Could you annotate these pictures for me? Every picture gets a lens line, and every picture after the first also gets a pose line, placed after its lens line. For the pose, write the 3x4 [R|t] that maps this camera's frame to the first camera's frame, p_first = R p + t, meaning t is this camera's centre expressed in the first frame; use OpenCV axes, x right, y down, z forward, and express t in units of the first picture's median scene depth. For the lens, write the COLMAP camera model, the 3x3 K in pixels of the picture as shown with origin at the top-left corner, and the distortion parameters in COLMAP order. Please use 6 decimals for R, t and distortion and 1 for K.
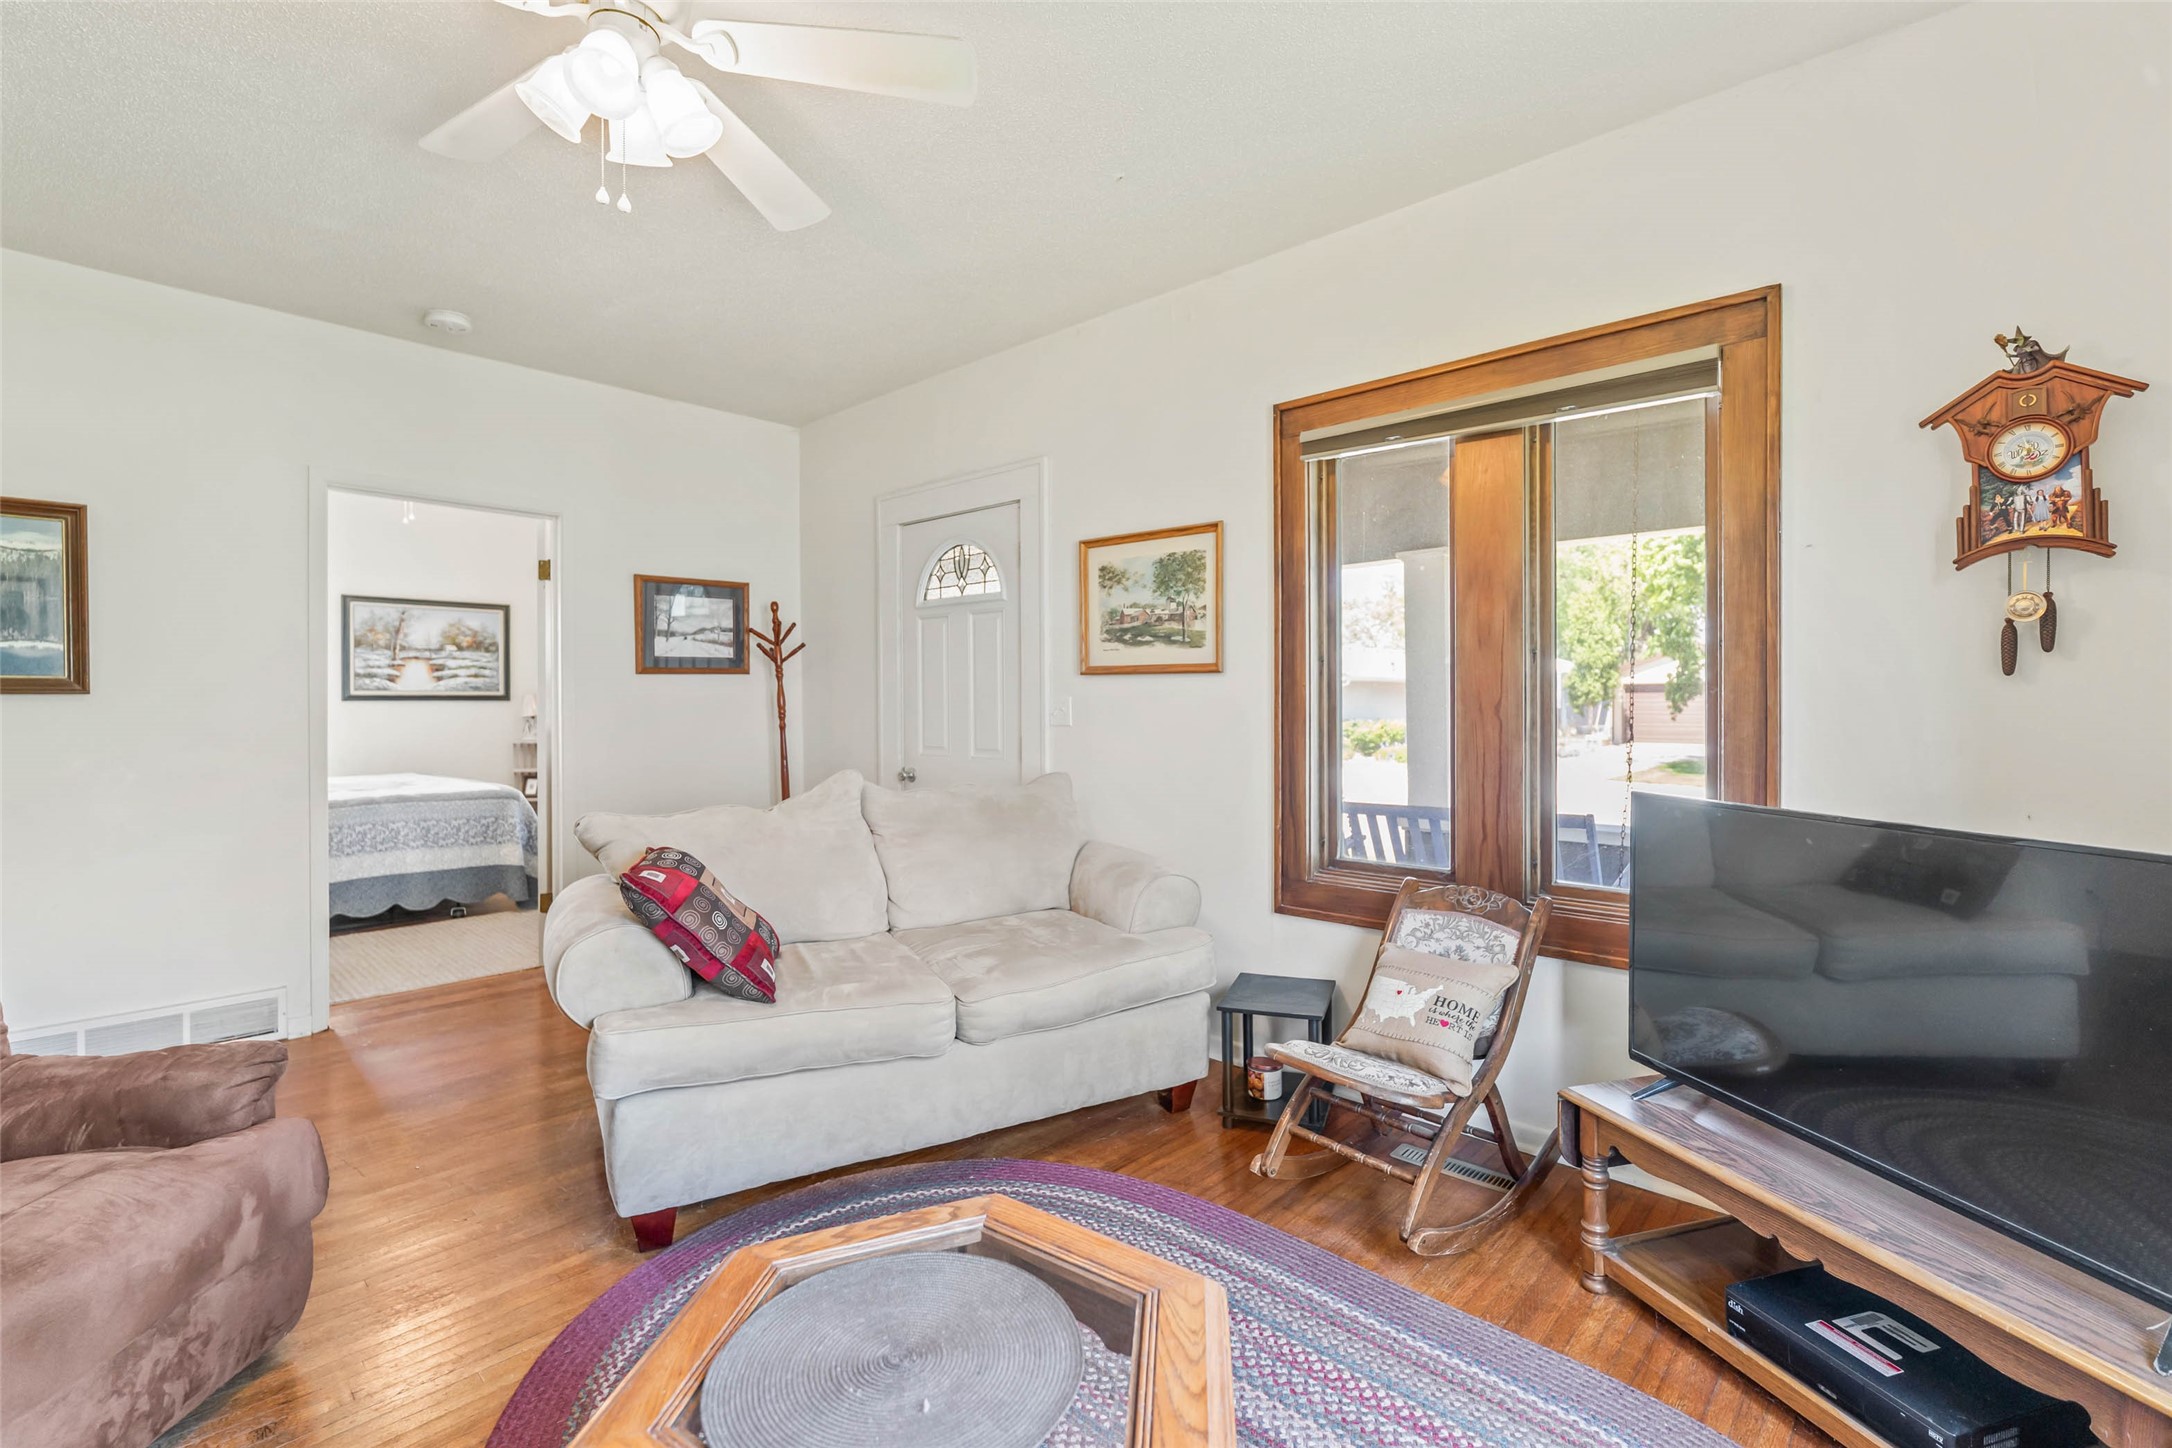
lens RADIAL K [[965.4, 0, 1092.7], [0, 965.4, 709.4], [0, 0, 1]] dist [-0.000182, 0.000263]
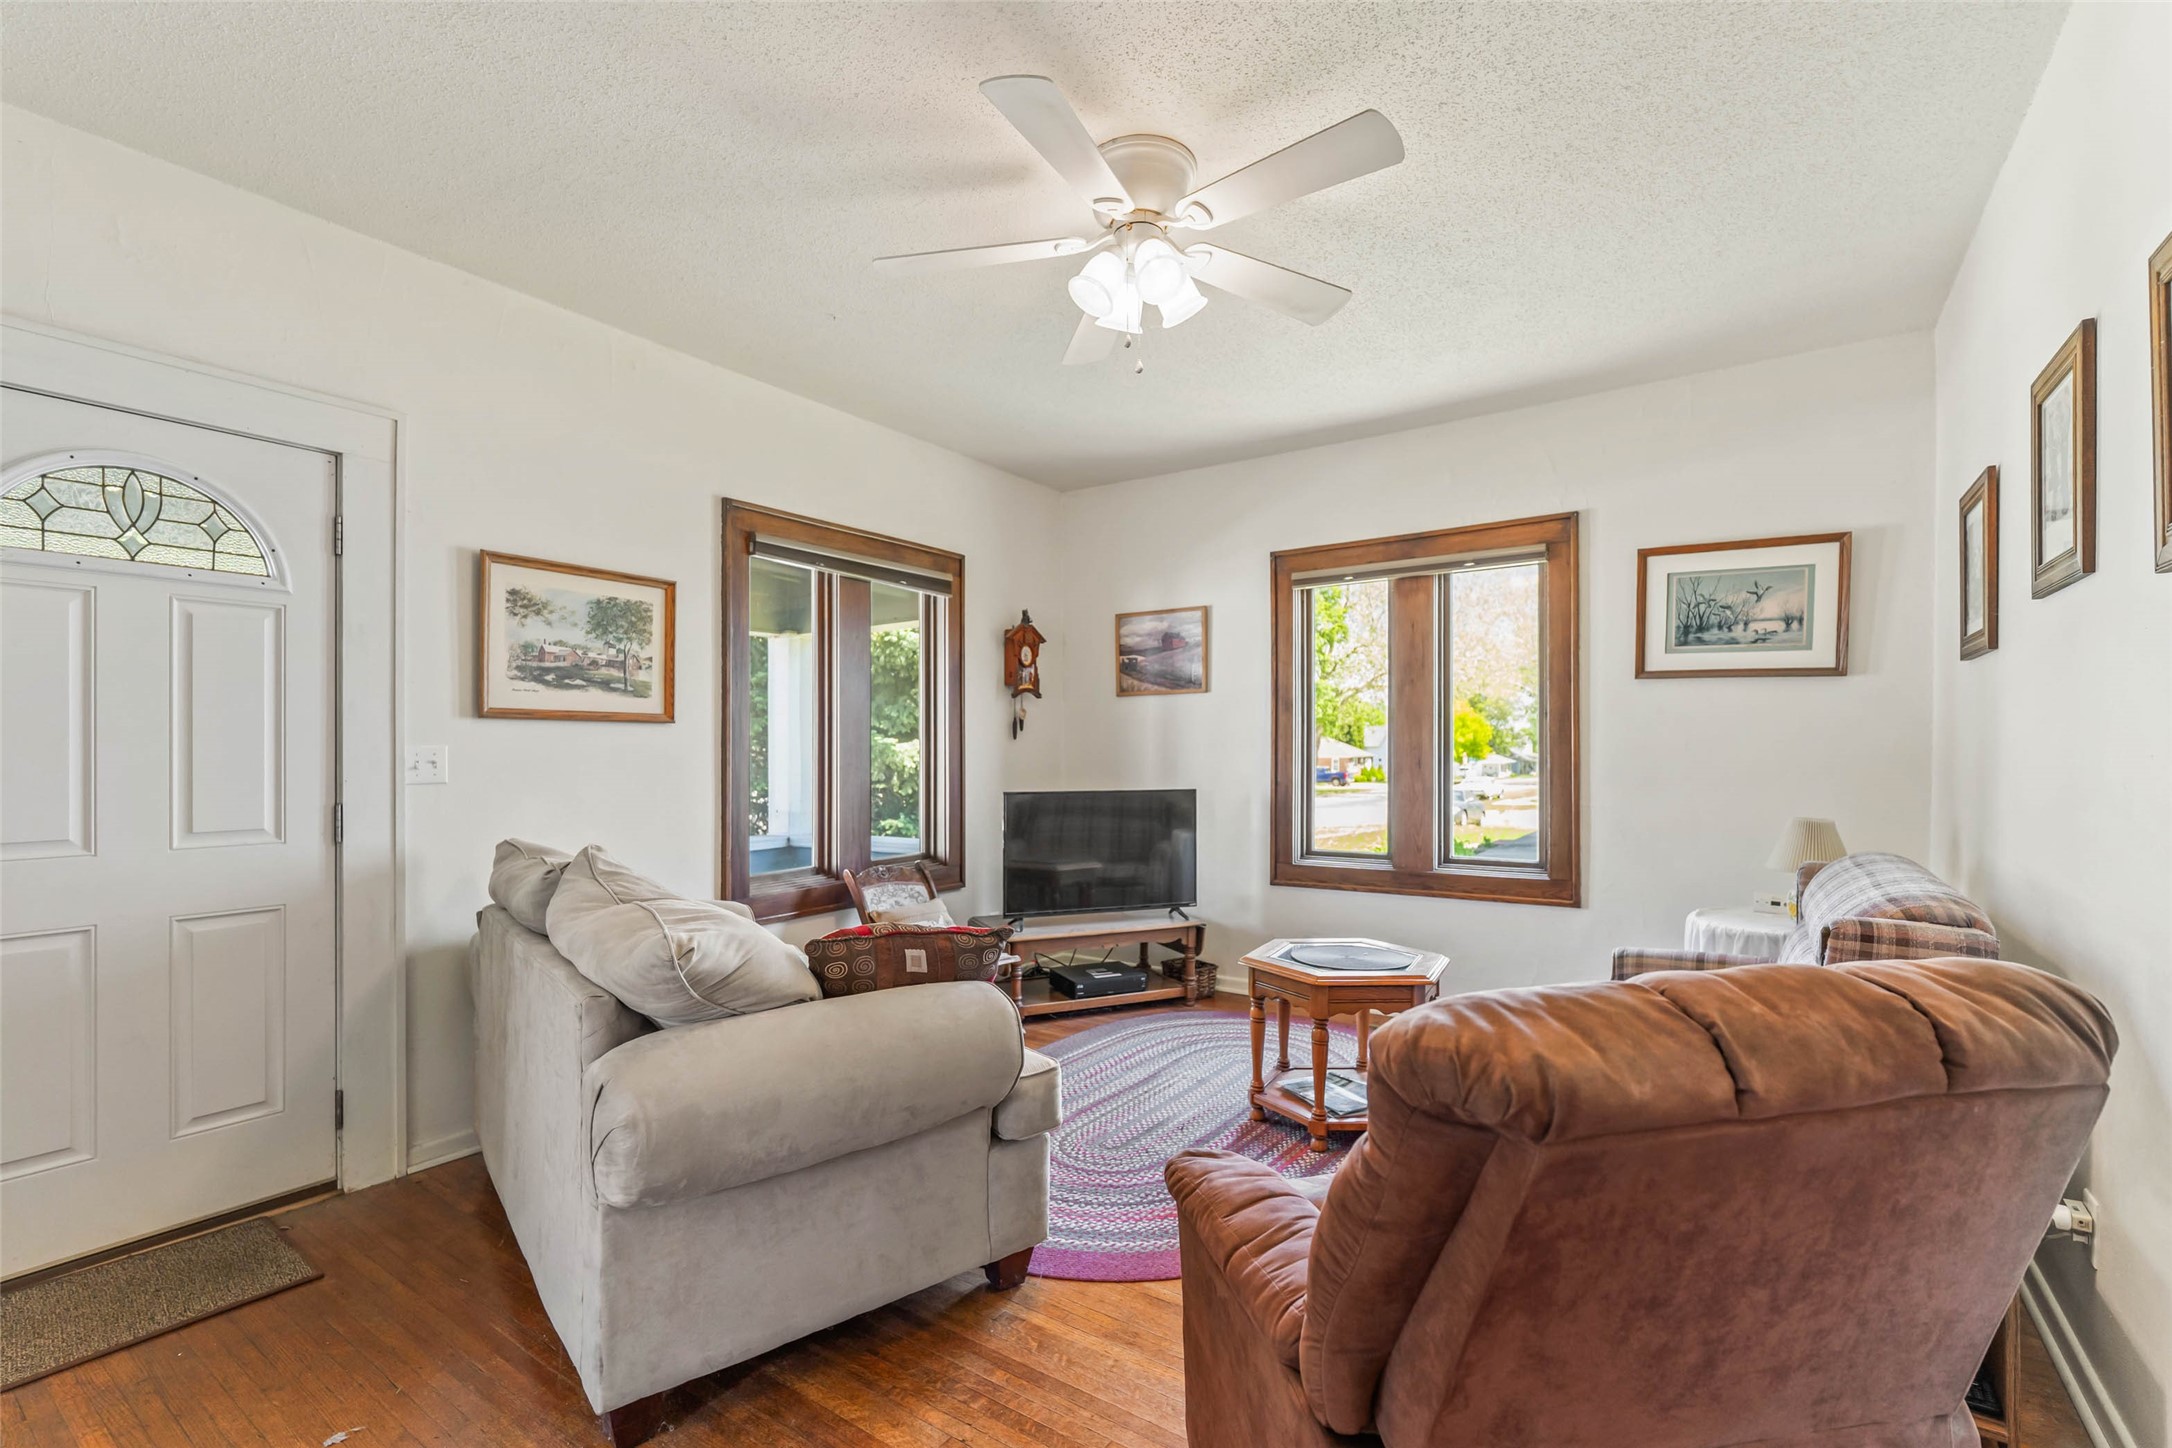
lens RADIAL K [[968.8, 0, 1087.8], [0, 968.8, 752.7], [0, 0, 1]] dist [-0.001081, 0.000205]
pose [[-0.134215, -0.003878, 0.990945, -0.946977], [0.009432, 0.999942, 0.005191, -0.006846], [-0.990907, 0.010044, -0.134170, 0.662755]]
